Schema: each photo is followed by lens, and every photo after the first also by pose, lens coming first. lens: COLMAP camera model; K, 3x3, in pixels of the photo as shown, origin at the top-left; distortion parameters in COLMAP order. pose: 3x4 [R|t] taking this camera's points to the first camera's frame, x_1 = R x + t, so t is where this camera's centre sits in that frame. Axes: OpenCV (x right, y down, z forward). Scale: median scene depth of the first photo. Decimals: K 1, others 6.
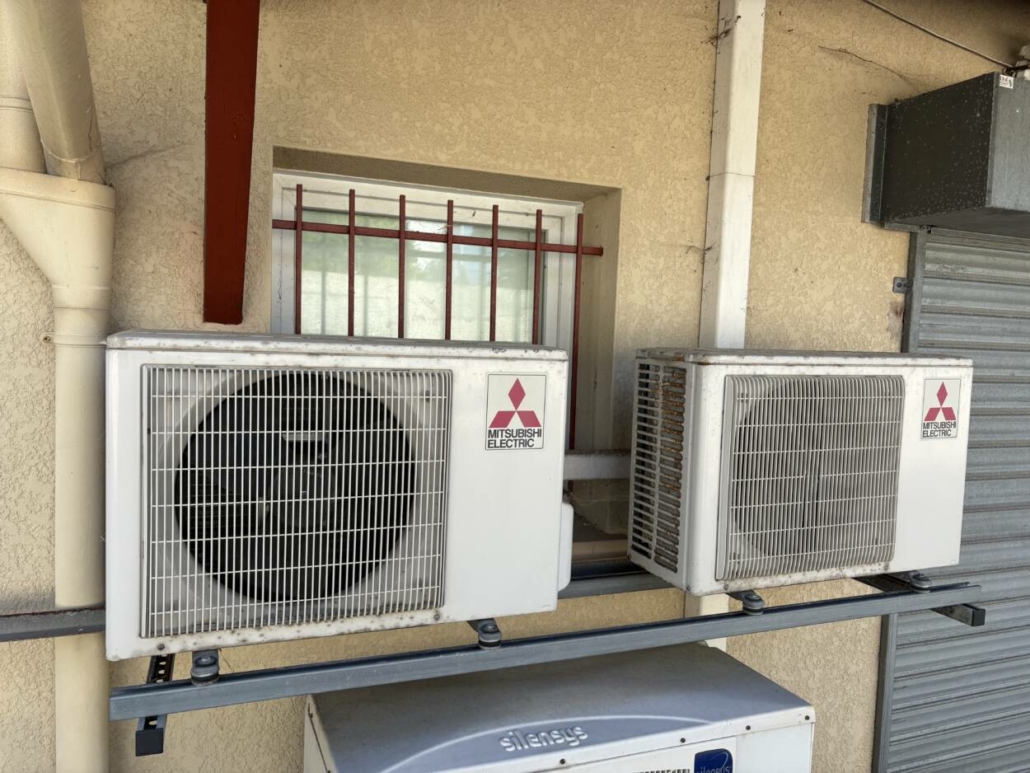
lens RADIAL K [[789.0, 0, 513.2], [0, 789.0, 388.2], [0, 0, 1]] dist [0.045915, -0.050438]
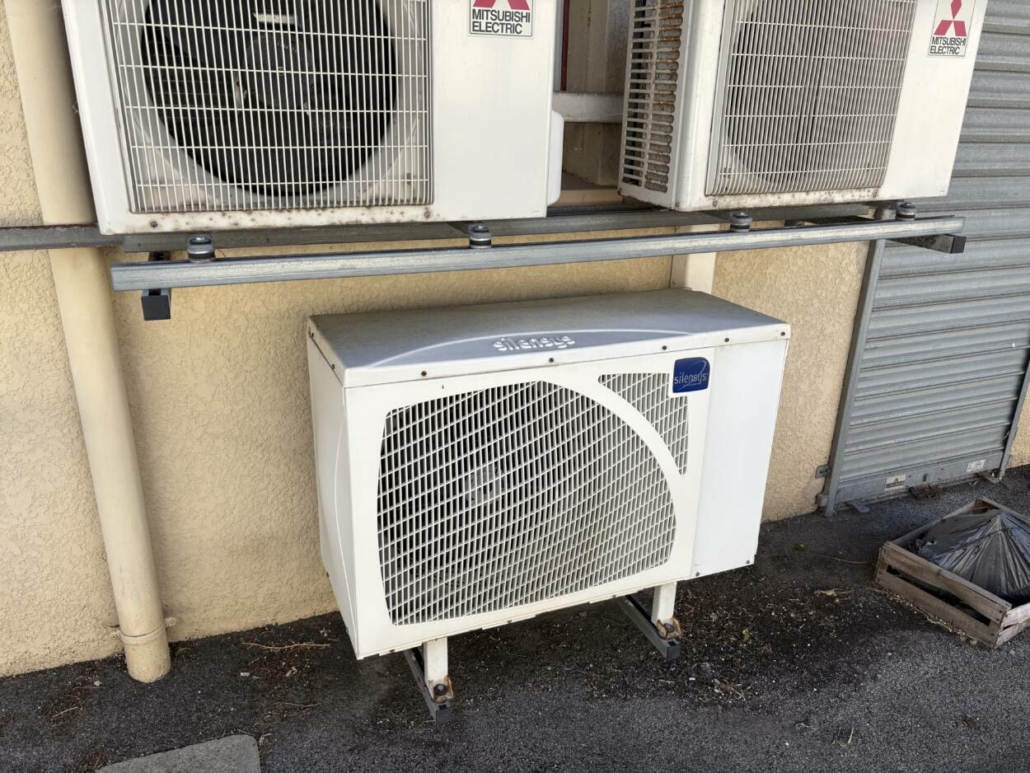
lens RADIAL K [[789.0, 0, 517.4], [0, 789.0, 388.0], [0, 0, 1]] dist [0.045915, -0.050438]
pose [[0.999781, -0.015847, 0.013670, 0.000895], [0.011186, 0.956669, 0.290962, 0.177056], [-0.017689, -0.290746, 0.956637, -0.023862]]
